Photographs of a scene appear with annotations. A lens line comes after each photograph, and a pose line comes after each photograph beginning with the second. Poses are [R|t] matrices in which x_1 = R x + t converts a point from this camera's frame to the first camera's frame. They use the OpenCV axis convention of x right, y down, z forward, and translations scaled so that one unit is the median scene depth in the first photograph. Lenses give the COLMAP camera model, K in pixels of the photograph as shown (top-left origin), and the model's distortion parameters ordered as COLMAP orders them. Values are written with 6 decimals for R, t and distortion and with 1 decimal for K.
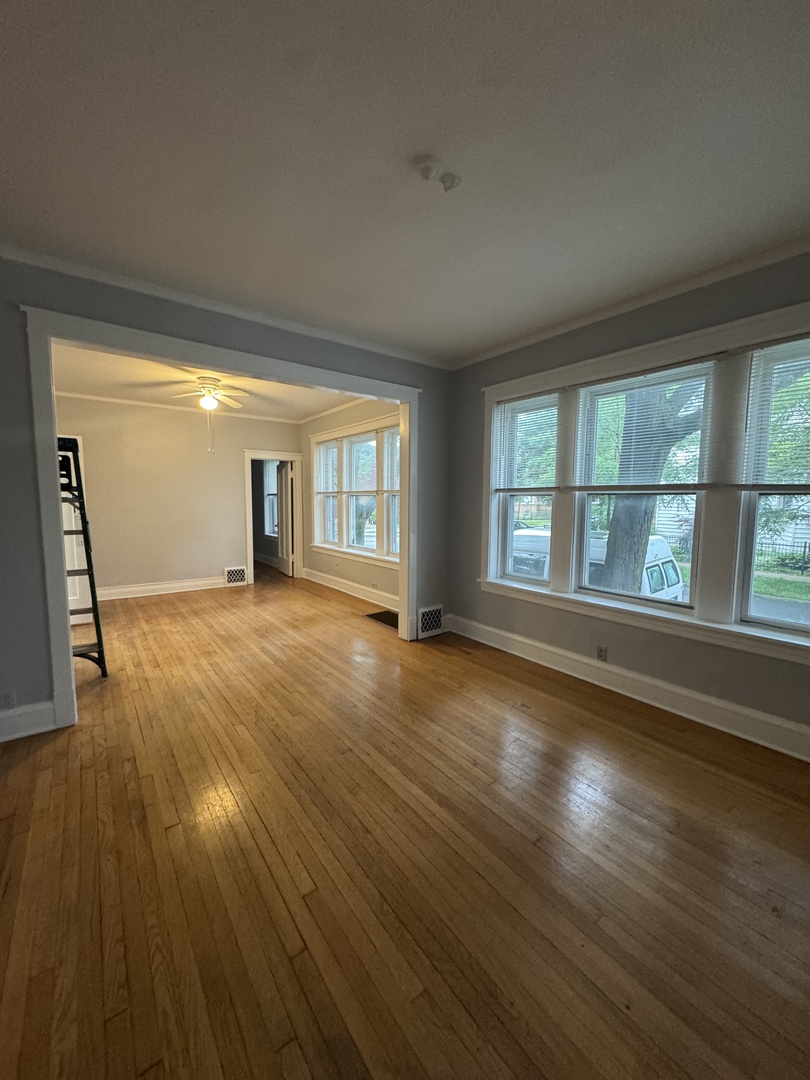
lens RADIAL K [[430.5, 0, 405.0], [0, 430.5, 540.0], [0, 0, 1]] dist [-0.001470, -0.000048]
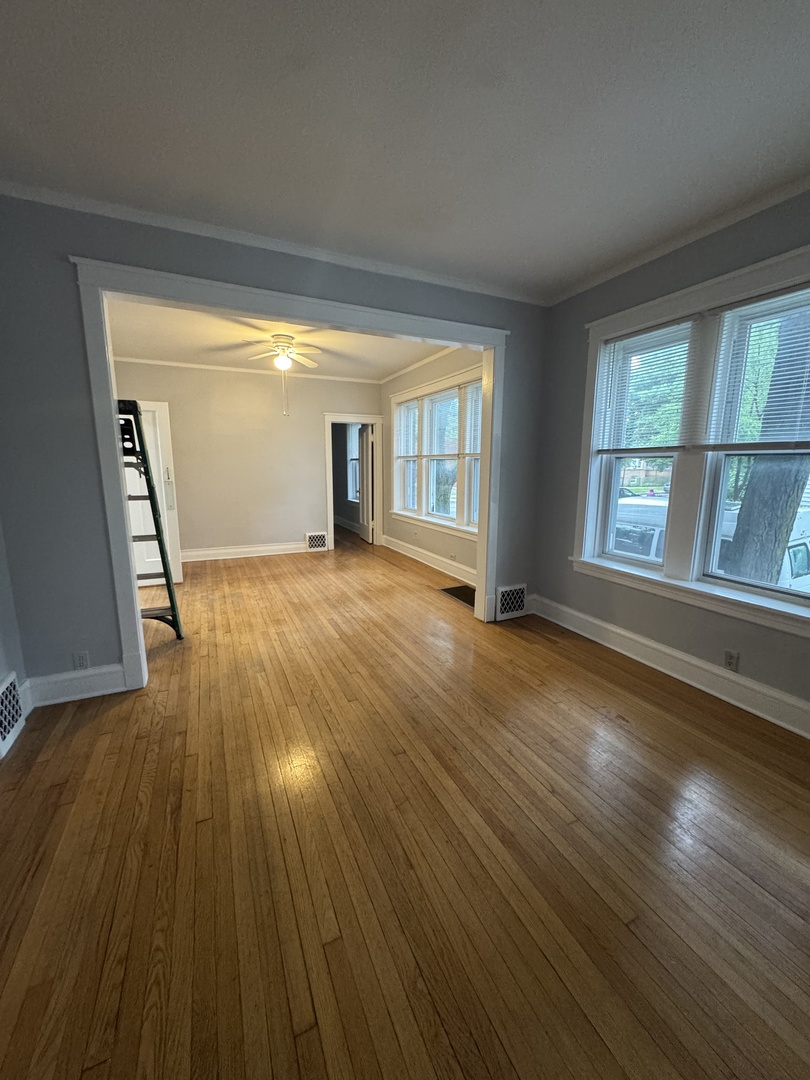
lens RADIAL K [[430.5, 0, 405.0], [0, 430.5, 540.0], [0, 0, 1]] dist [-0.001470, -0.000048]
pose [[0.978577, 0.031879, -0.203398, 0.025508], [-0.015602, 0.996581, 0.081135, -0.008457], [0.205289, -0.076223, 0.975729, 0.118464]]
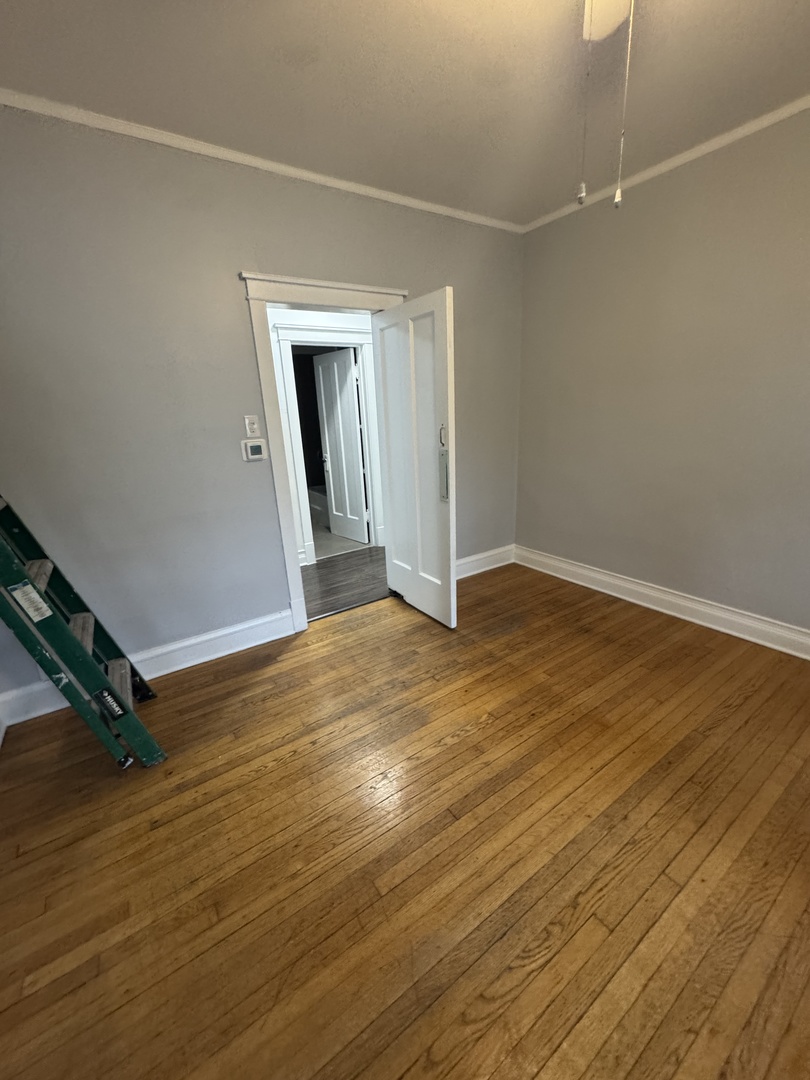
lens RADIAL K [[430.5, 0, 405.0], [0, 430.5, 540.0], [0, 0, 1]] dist [-0.001470, -0.000048]
pose [[-0.042409, 0.287858, -0.956734, -0.242772], [-0.045870, 0.956024, 0.289678, -0.130064], [0.998047, 0.056170, -0.027340, 1.244212]]
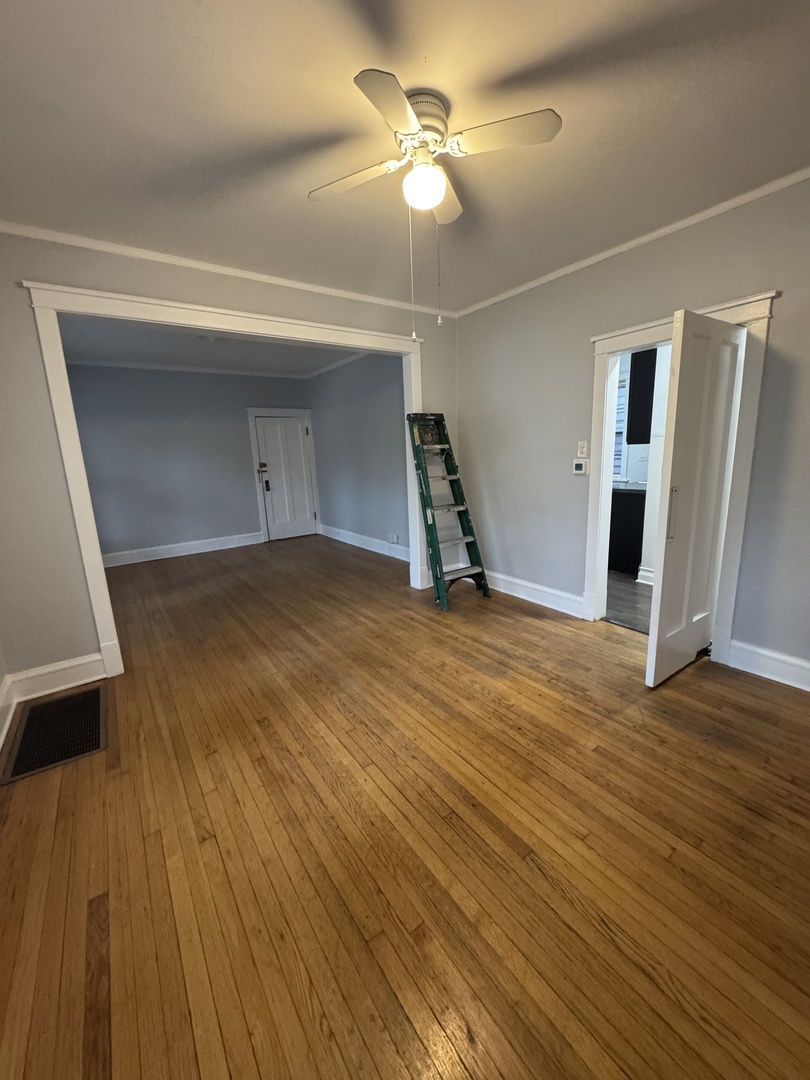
lens RADIAL K [[430.5, 0, 405.0], [0, 430.5, 540.0], [0, 0, 1]] dist [-0.001470, -0.000048]
pose [[-0.998945, 0.027980, 0.036413, -0.598363], [0.037474, 0.955001, 0.294225, -0.193537], [-0.026542, 0.295279, -0.955042, 1.924331]]
